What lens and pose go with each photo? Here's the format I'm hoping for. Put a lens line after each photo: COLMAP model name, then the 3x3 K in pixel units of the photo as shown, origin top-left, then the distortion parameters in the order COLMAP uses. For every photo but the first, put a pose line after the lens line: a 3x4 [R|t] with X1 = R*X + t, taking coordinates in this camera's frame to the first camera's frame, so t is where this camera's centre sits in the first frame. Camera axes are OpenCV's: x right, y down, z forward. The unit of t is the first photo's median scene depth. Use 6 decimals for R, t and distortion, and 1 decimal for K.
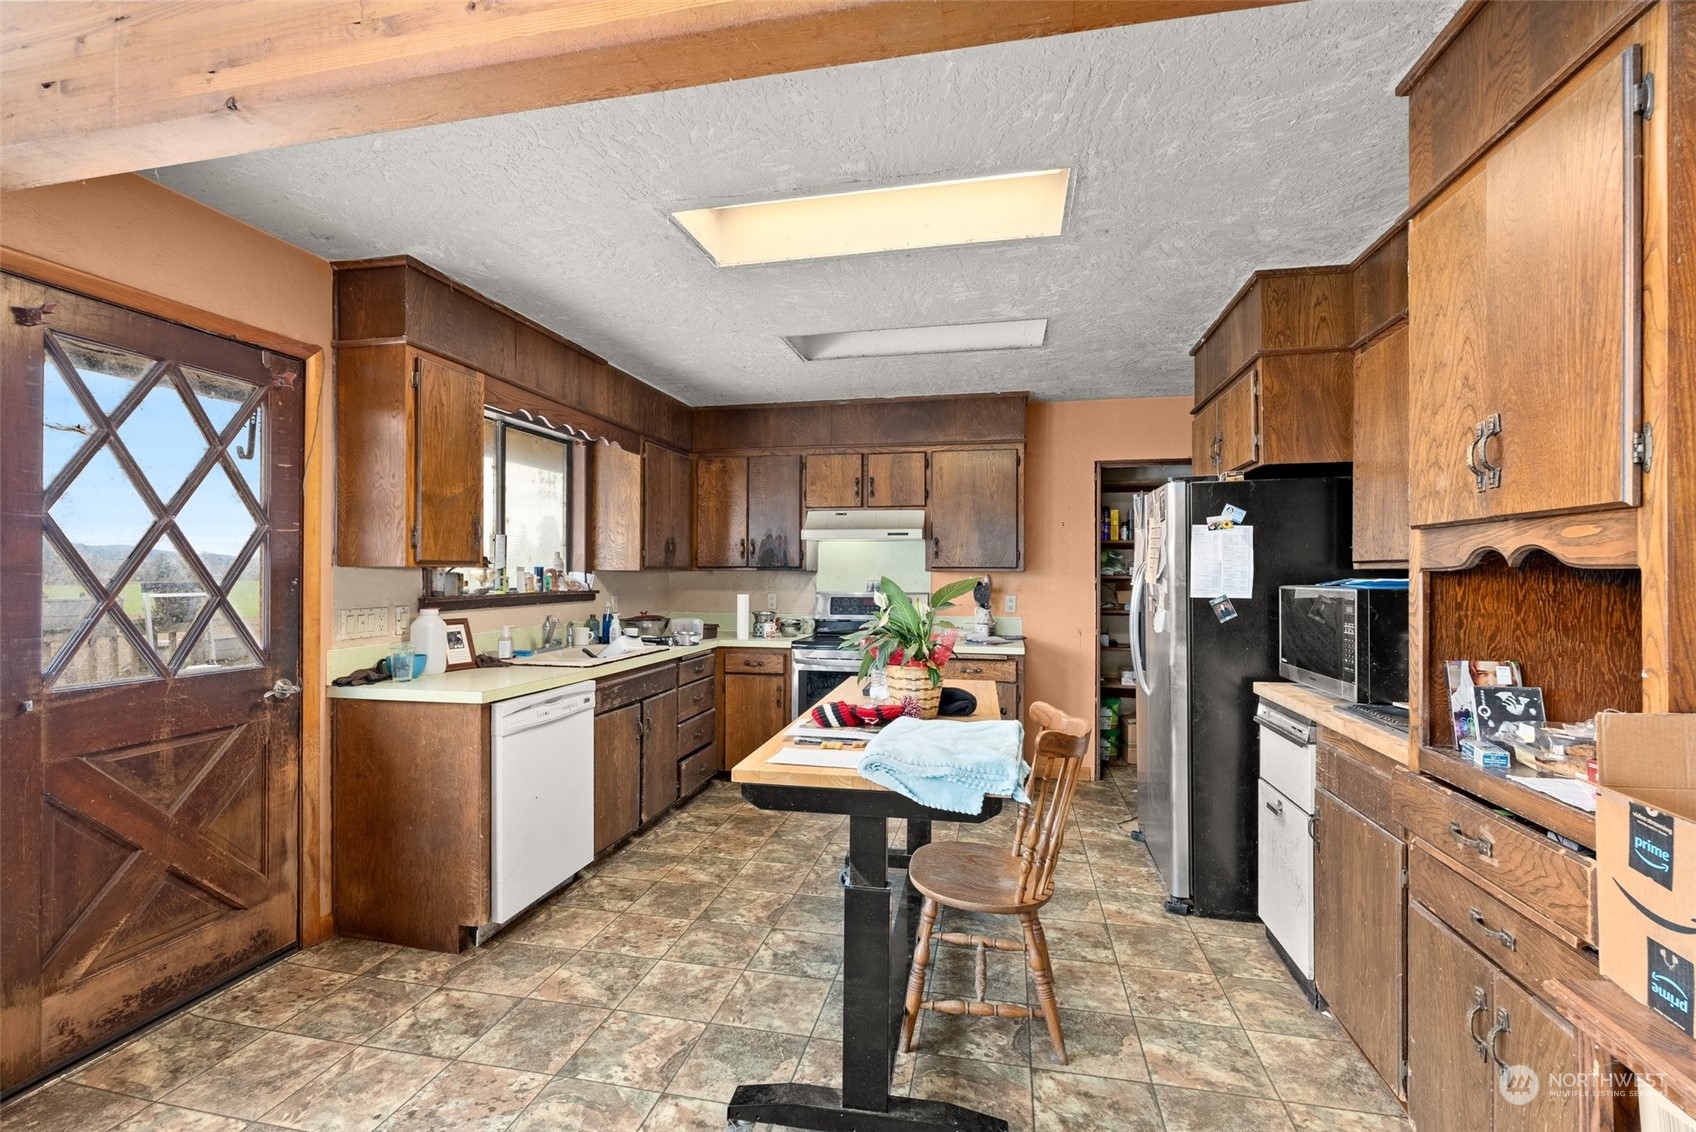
lens RADIAL K [[773.1, 0, 848.0], [0, 773.1, 566.0], [0, 0, 1]] dist [0.036053, 0.000165]
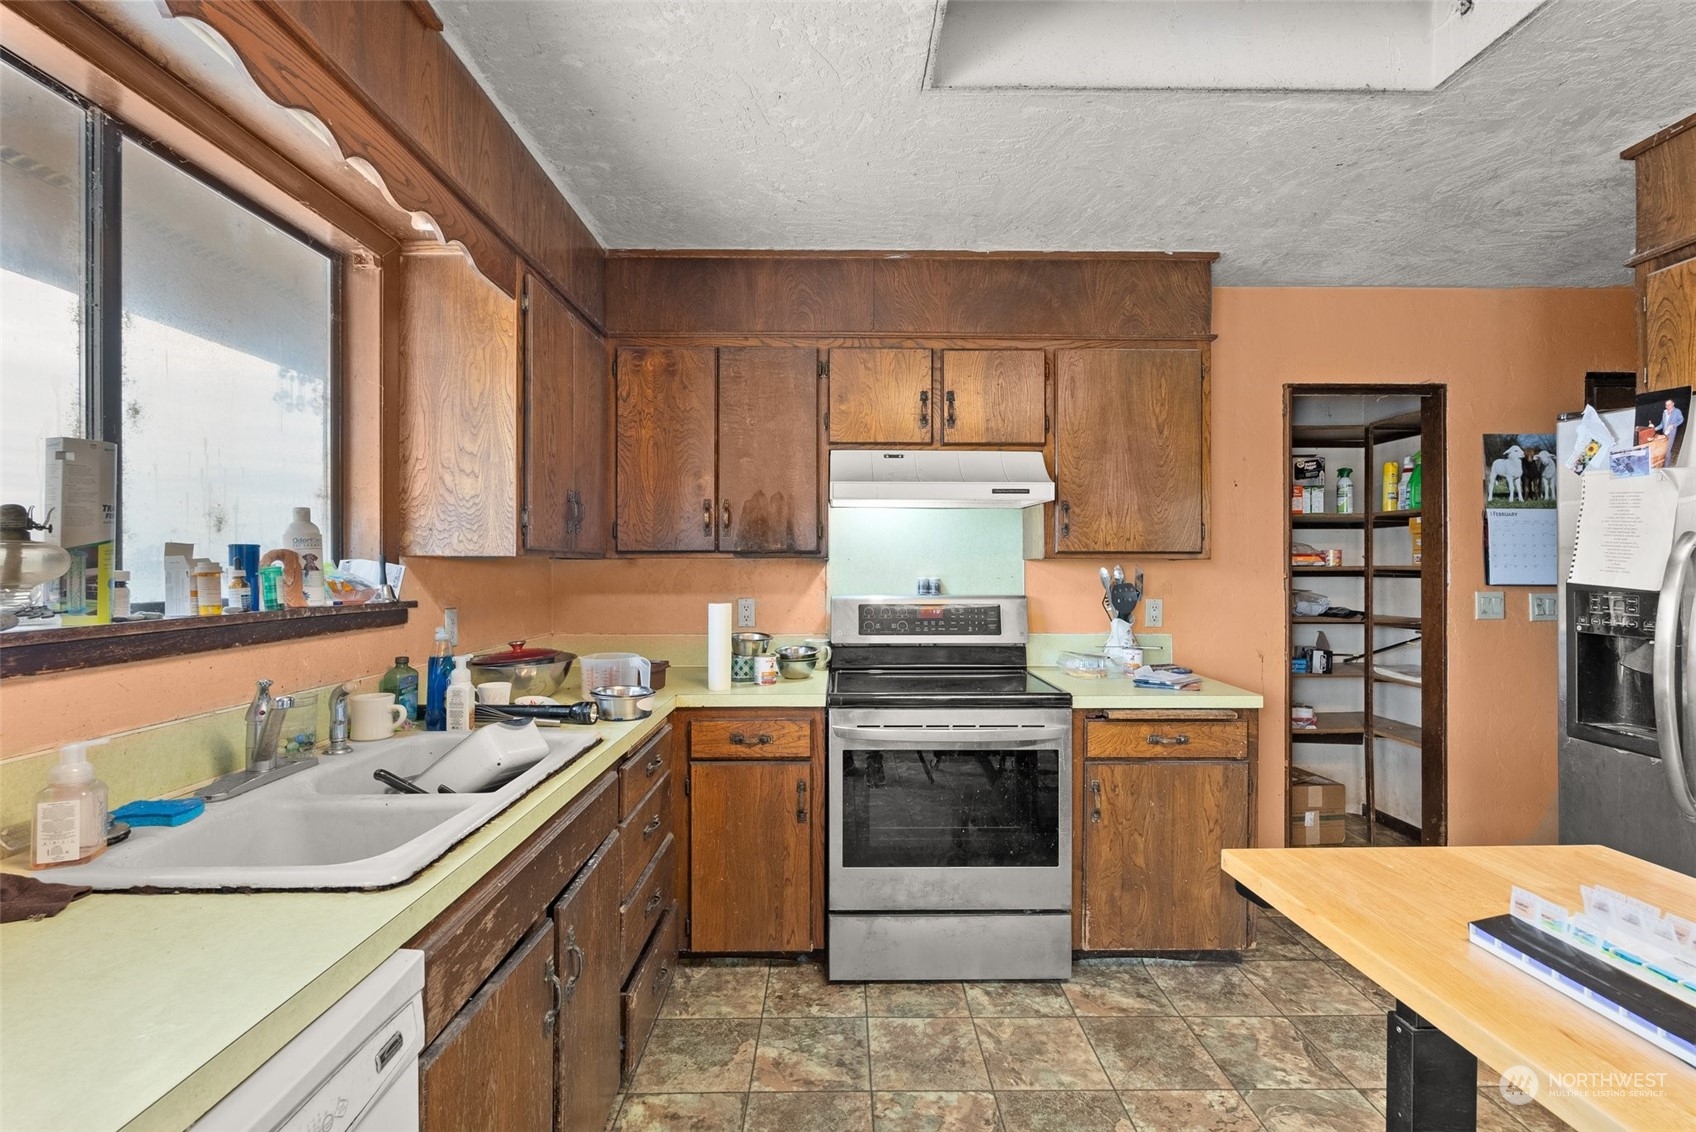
lens RADIAL K [[747.2, 0, 848.0], [0, 747.2, 566.0], [0, 0, 1]] dist [0.001558, 0.000525]
pose [[0.974094, -0.002013, 0.226136, -0.171121], [-0.000050, 0.999958, 0.009116, 0.007184], [-0.226145, -0.008892, 0.974053, 0.509545]]
